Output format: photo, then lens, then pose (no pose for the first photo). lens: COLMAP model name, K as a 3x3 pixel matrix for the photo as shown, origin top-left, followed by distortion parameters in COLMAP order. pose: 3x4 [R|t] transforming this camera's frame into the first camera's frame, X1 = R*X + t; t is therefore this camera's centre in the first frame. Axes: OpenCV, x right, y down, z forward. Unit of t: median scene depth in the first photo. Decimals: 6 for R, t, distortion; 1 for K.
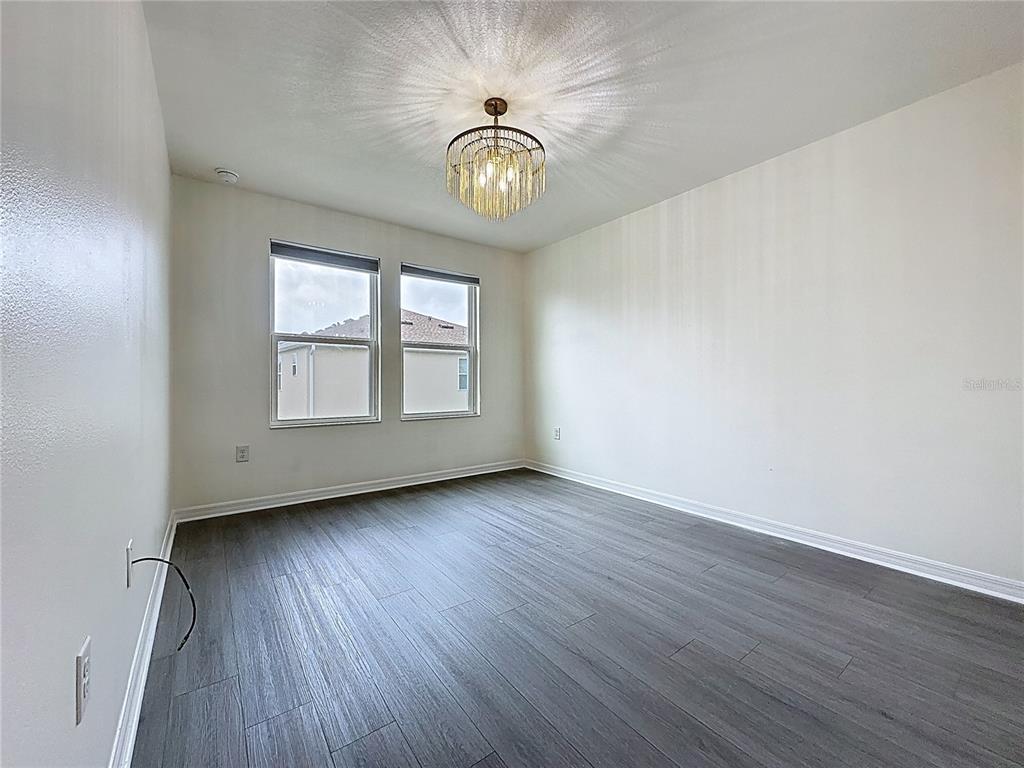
lens RADIAL K [[410.8, 0, 512.0], [0, 410.8, 384.0], [0, 0, 1]] dist [-0.002416, 0.000155]
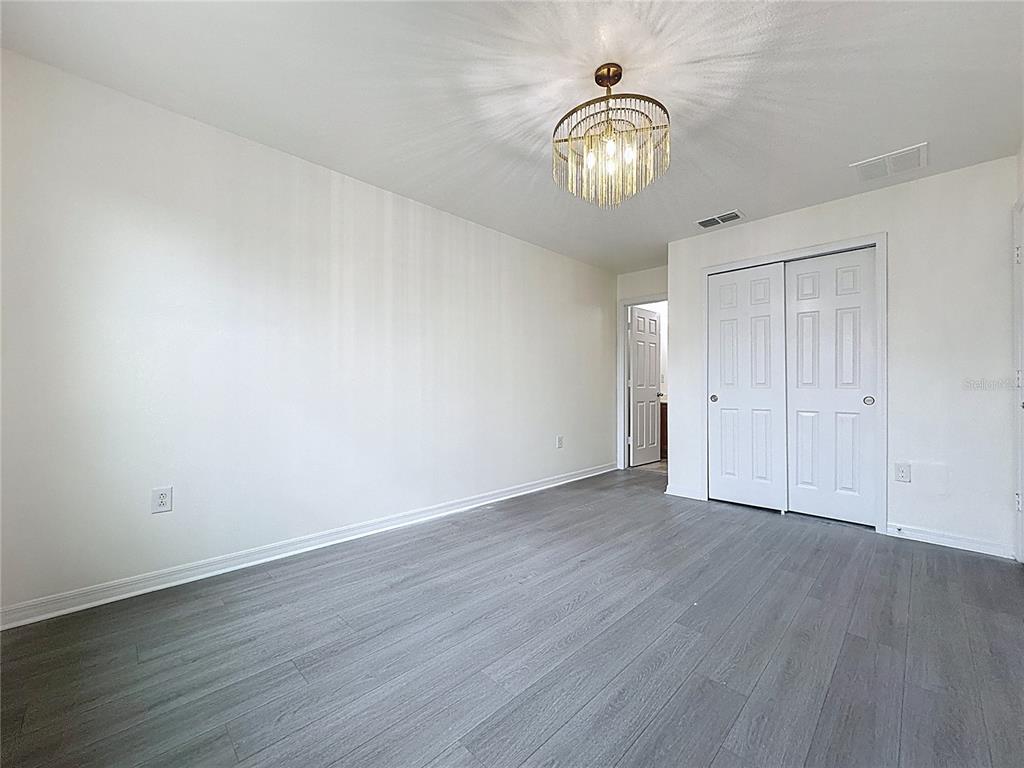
lens RADIAL K [[410.8, 0, 512.0], [0, 410.8, 384.0], [0, 0, 1]] dist [-0.002416, 0.000155]
pose [[-0.141311, 0.012929, 0.989881, -0.810092], [0.011838, 0.999865, -0.011370, -0.011581], [-0.989894, 0.010111, -0.141445, 1.247437]]
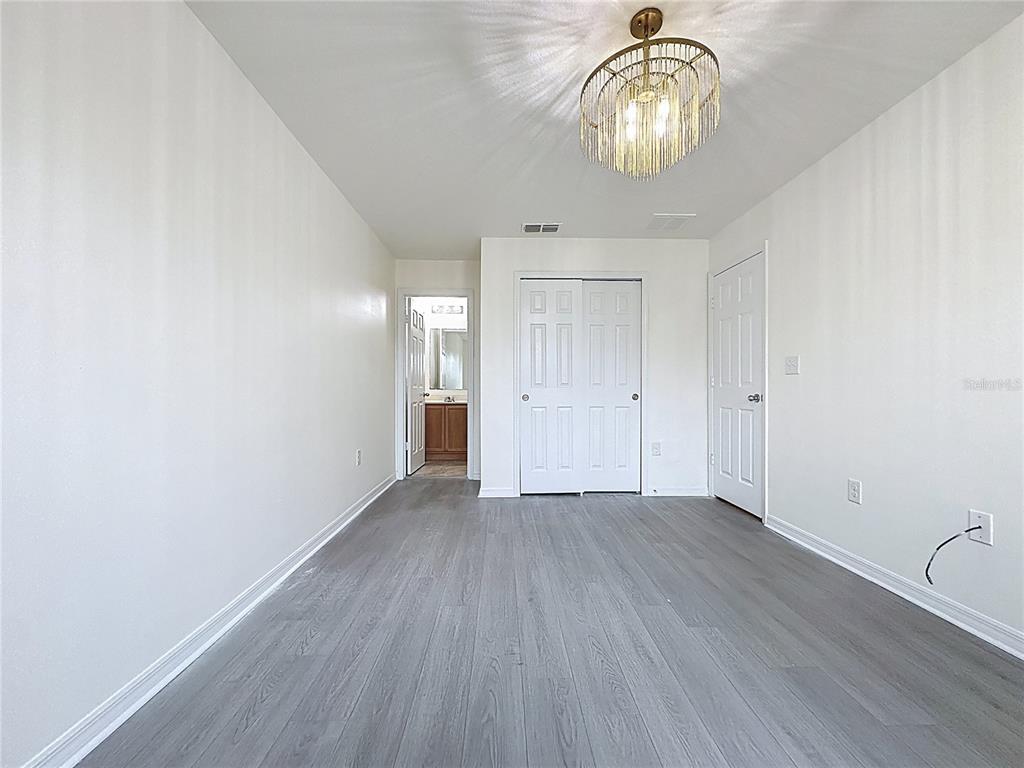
lens RADIAL K [[410.8, 0, 512.0], [0, 410.8, 384.0], [0, 0, 1]] dist [-0.002416, 0.000155]
pose [[-0.816225, 0.008125, 0.577677, -0.250591], [0.009369, 0.999956, -0.000826, -0.018183], [-0.577659, 0.004738, -0.816265, 1.646174]]
